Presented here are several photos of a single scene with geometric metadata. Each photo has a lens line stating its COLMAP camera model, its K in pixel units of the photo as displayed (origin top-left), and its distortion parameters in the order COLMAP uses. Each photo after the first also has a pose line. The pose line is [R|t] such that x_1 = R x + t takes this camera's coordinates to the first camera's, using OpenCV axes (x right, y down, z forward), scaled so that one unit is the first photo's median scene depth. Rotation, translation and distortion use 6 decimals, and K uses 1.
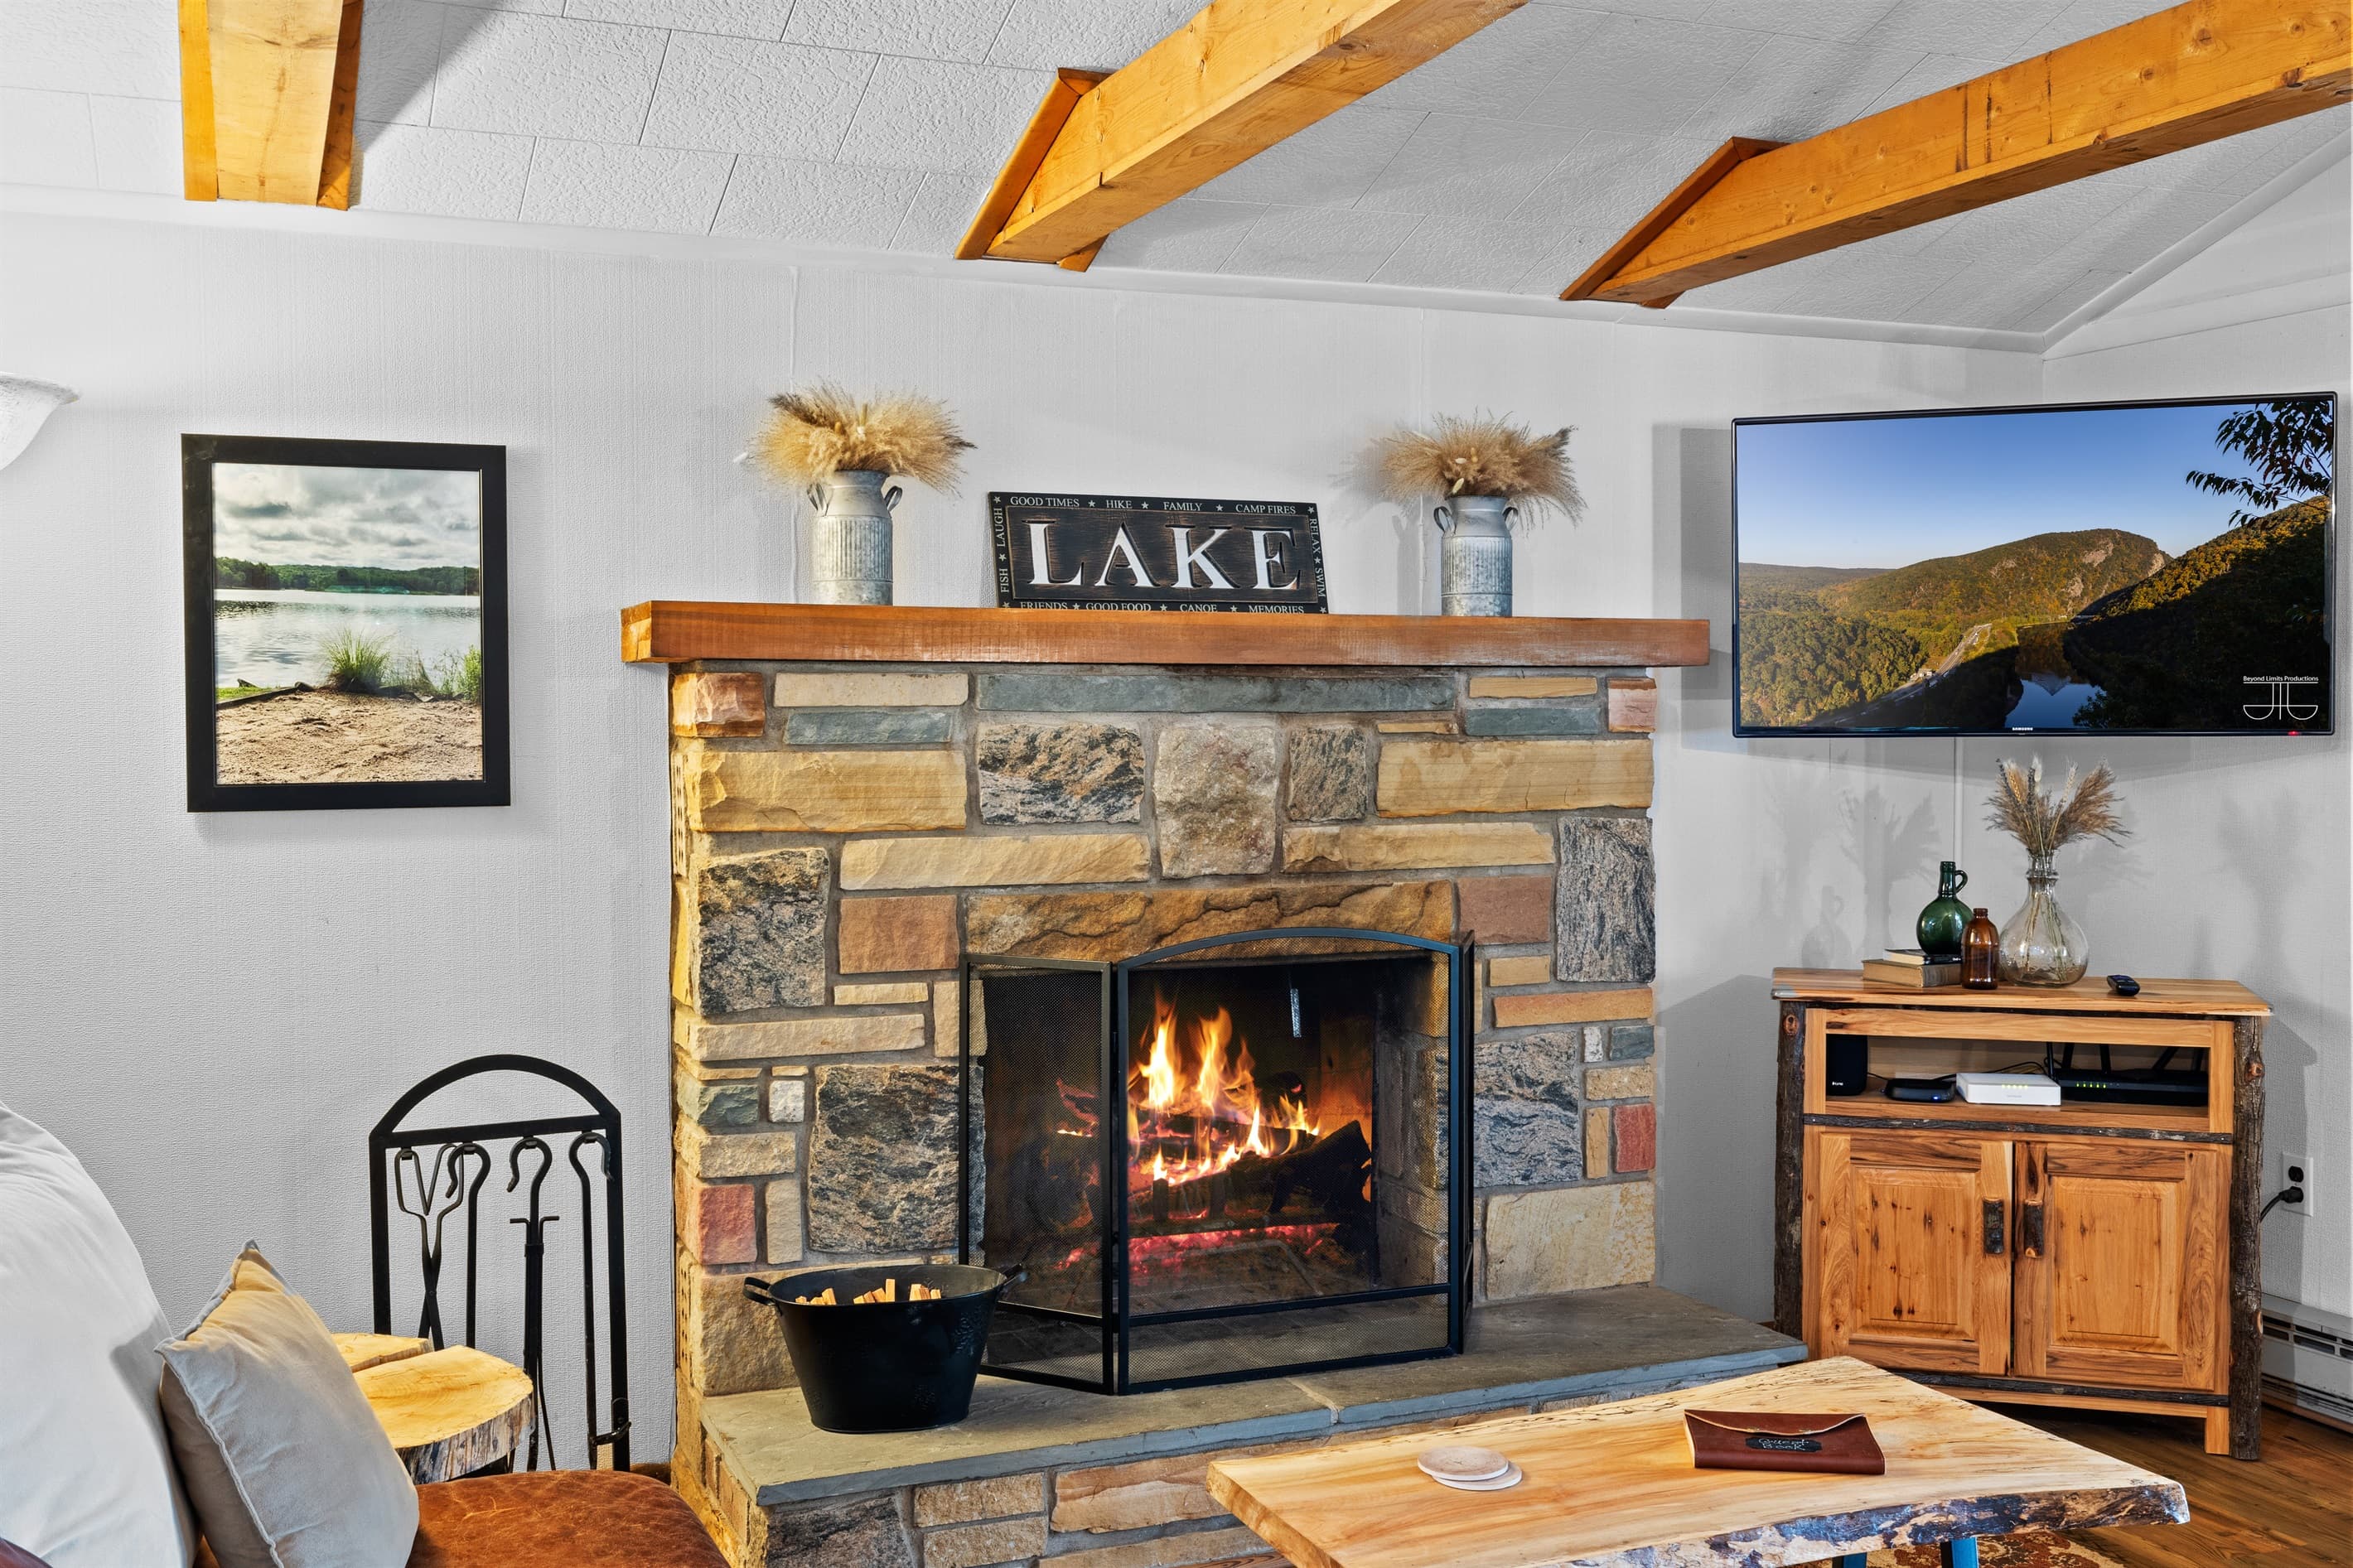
lens RADIAL K [[2278.4, 0, 1174.0], [0, 2278.4, 763.6], [0, 0, 1]] dist [-0.005049, 0.000000]
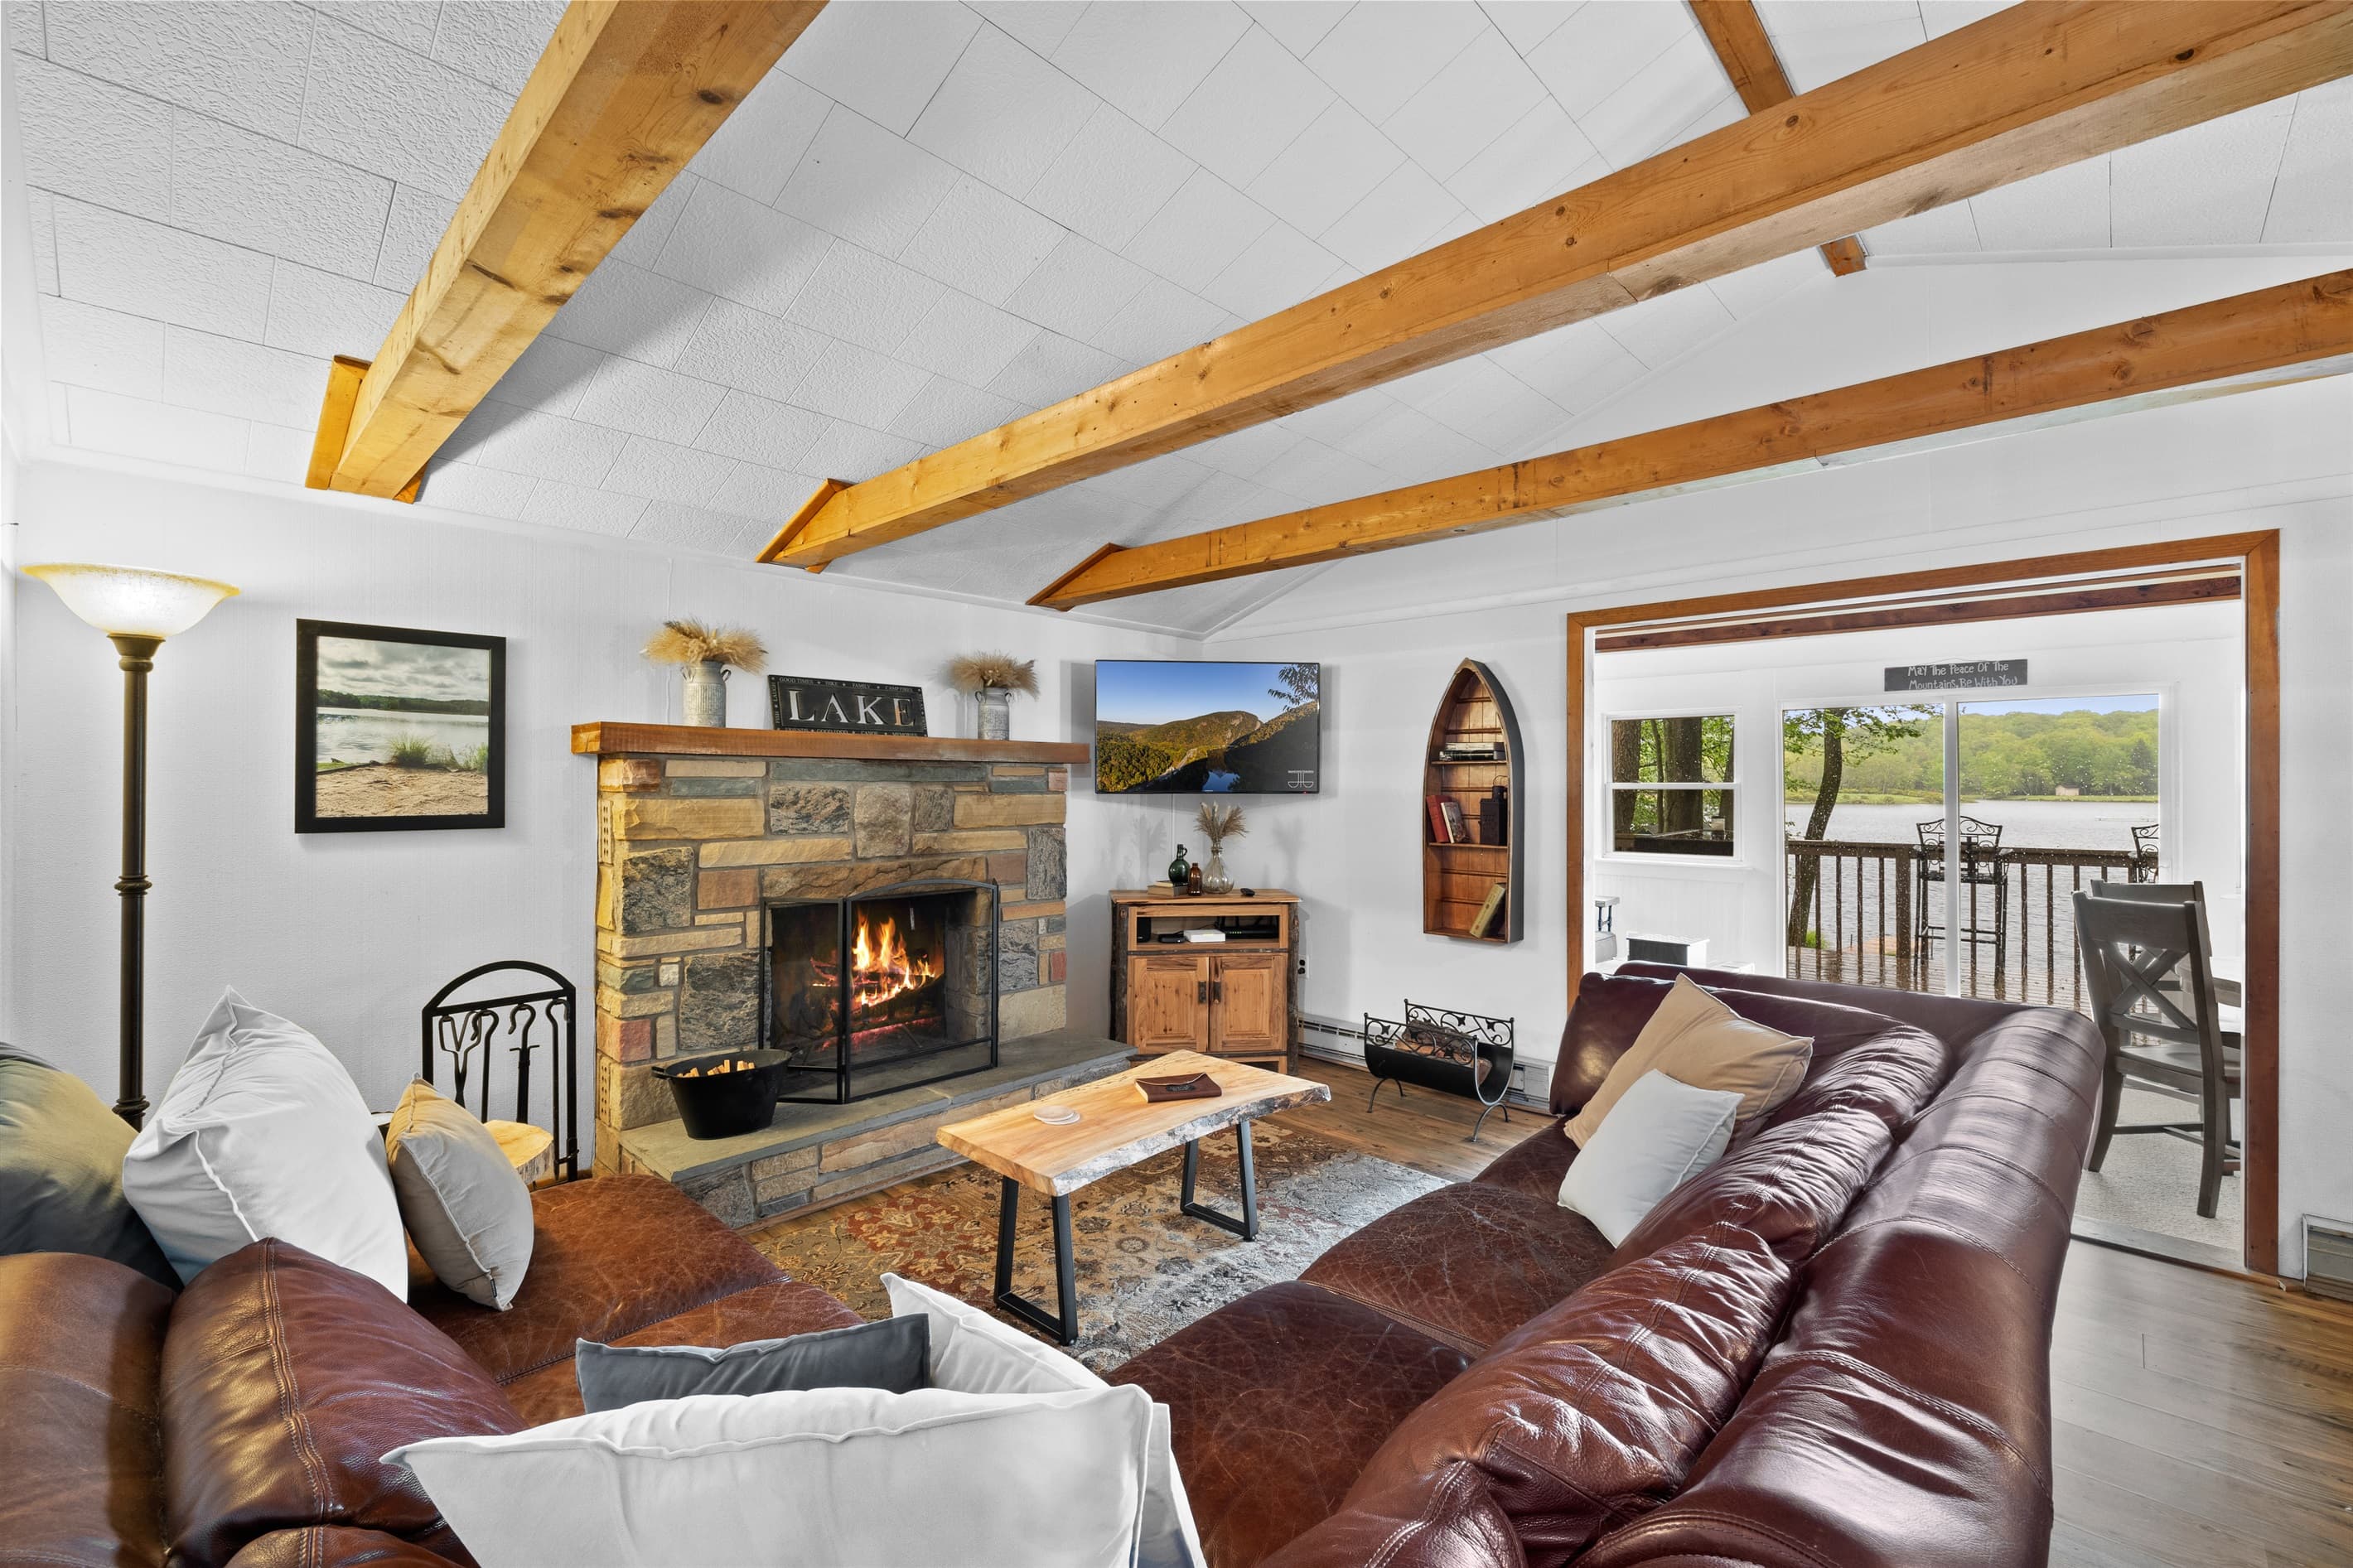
lens RADIAL K [[985.8, 0, 1171.5], [0, 985.8, 775.8], [0, 0, 1]] dist [-0.004378, 0.000297]
pose [[0.914266, 0.010444, 0.404980, -0.115486], [0.001737, 0.999557, -0.029701, 0.000596], [-0.405111, 0.027858, 0.913843, 0.032625]]
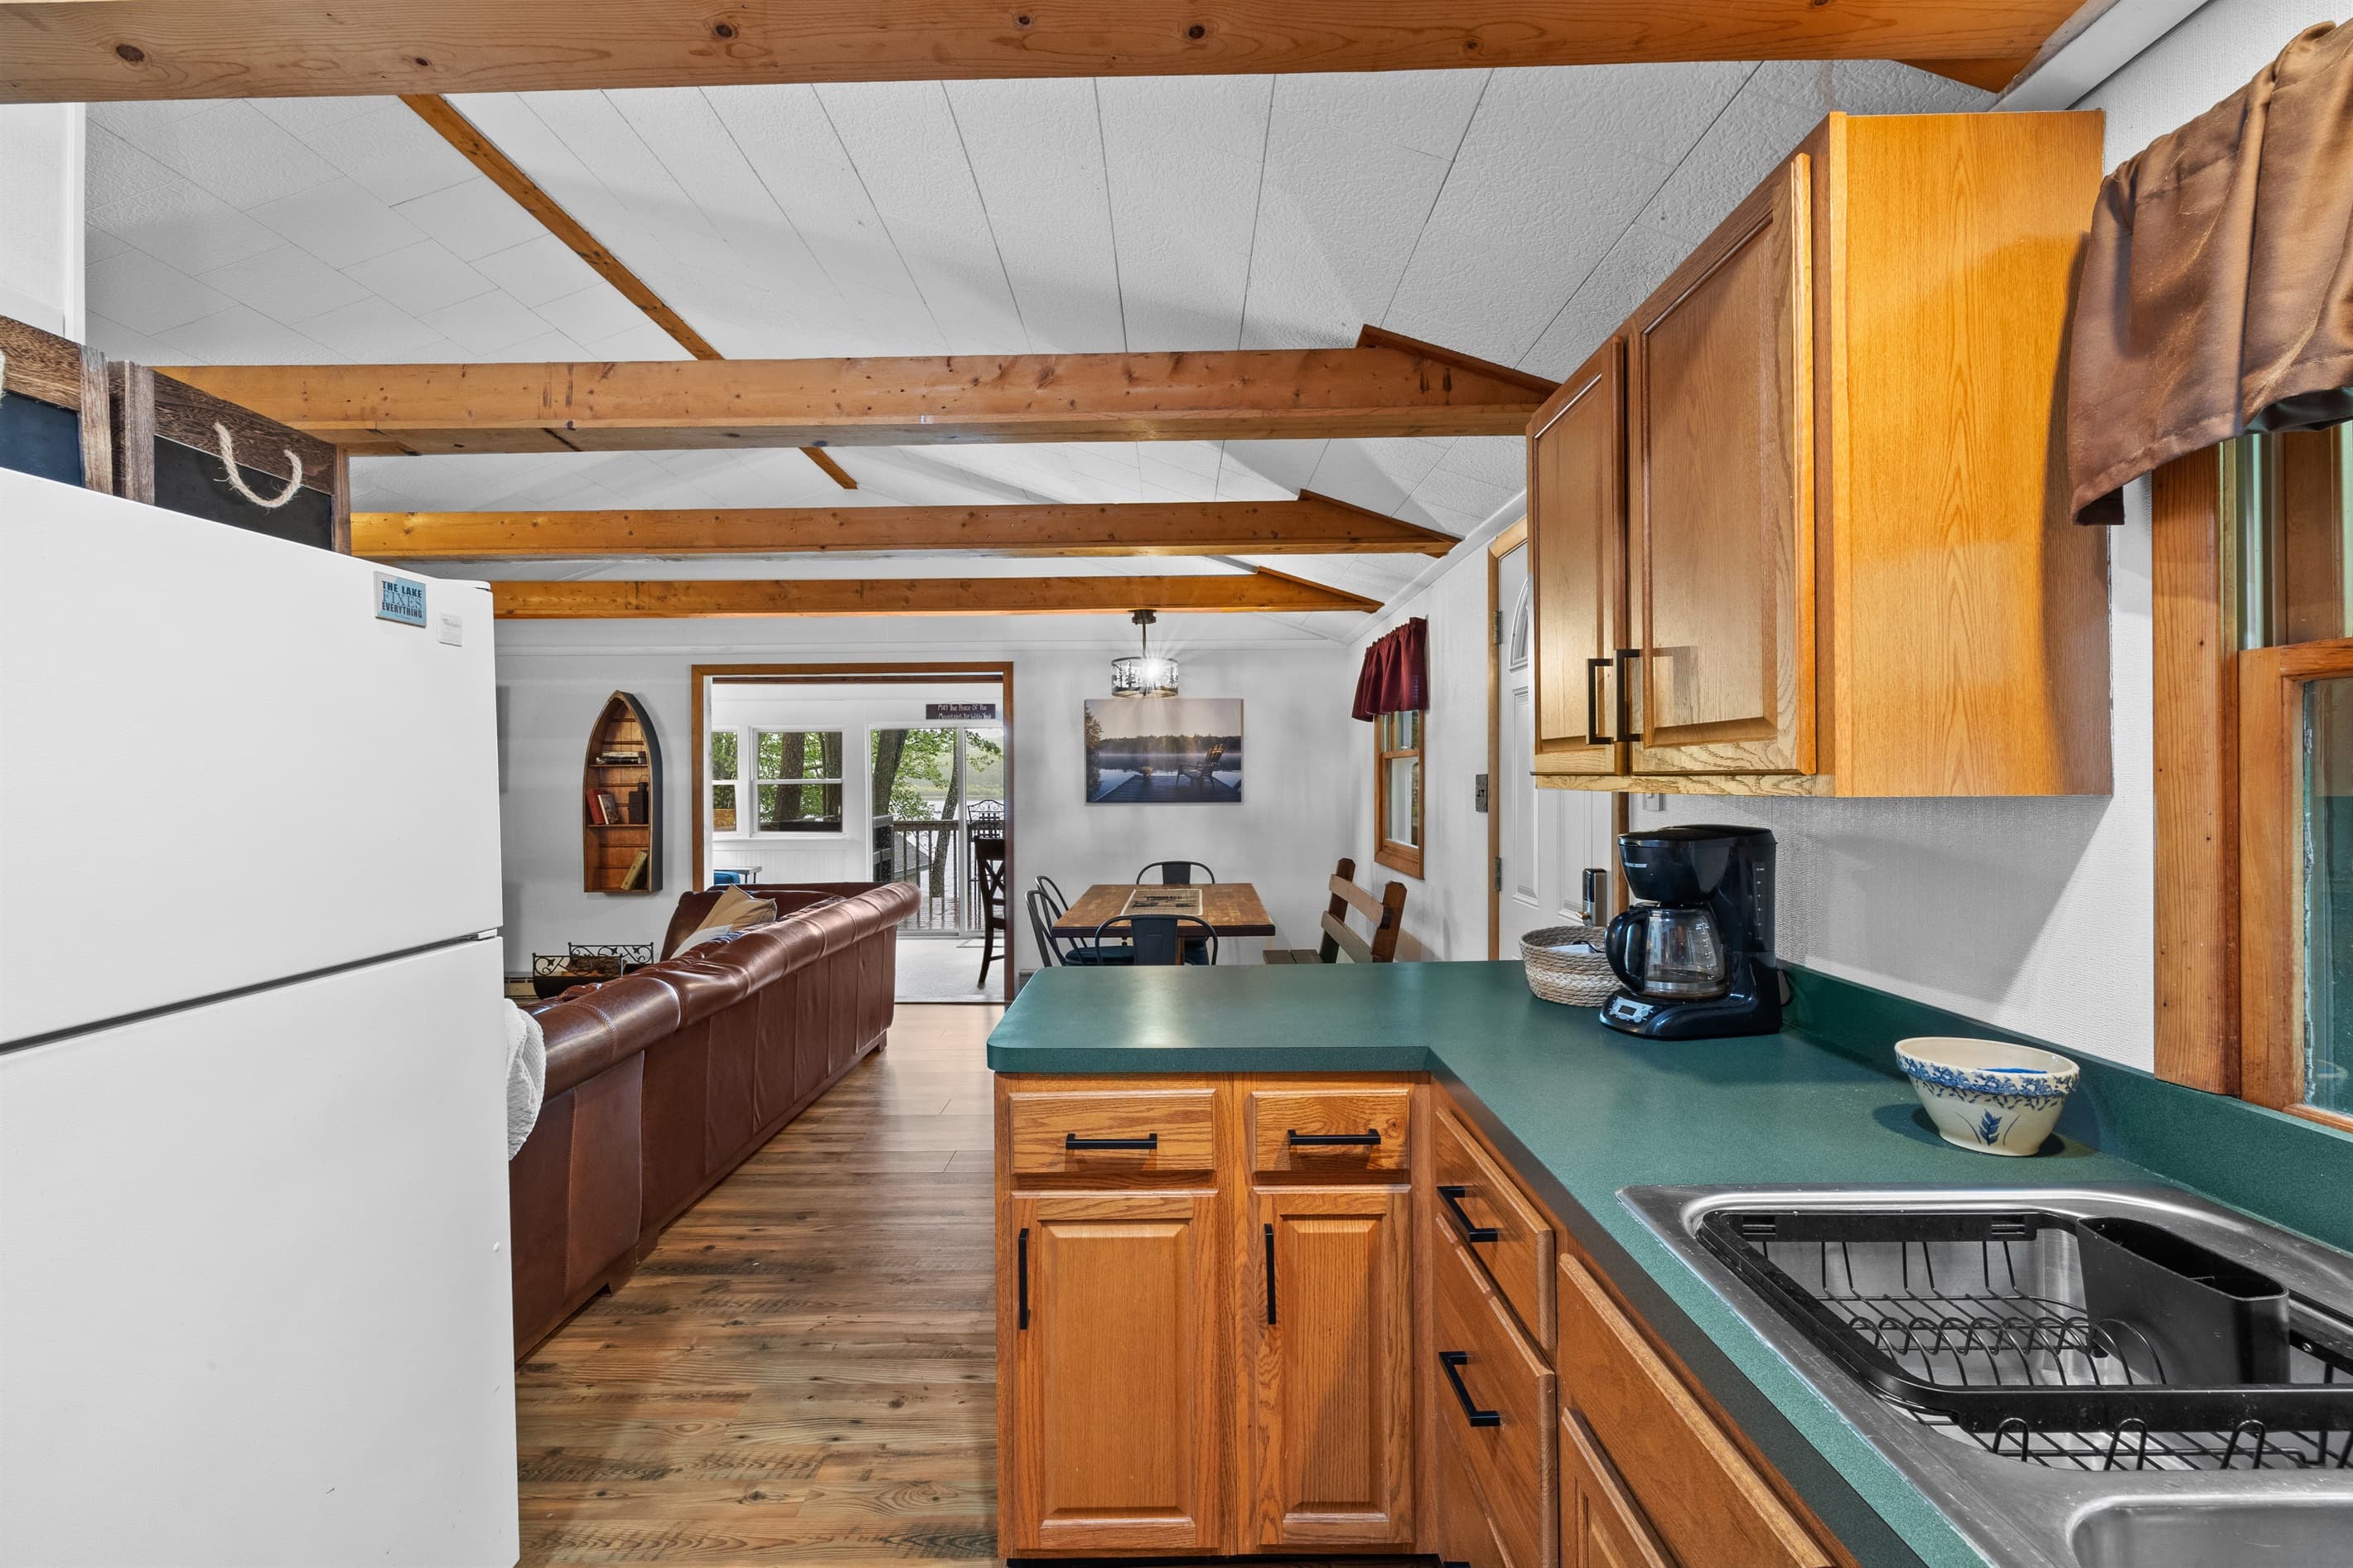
lens RADIAL K [[985.8, 0, 1173.8], [0, 985.8, 778.4], [0, 0, 1]] dist [-0.004378, 0.000297]
pose [[0.382789, 0.003102, 0.923831, -0.445329], [0.024824, 0.999599, -0.013642, 0.015689], [-0.923502, 0.028155, 0.382558, -0.470213]]
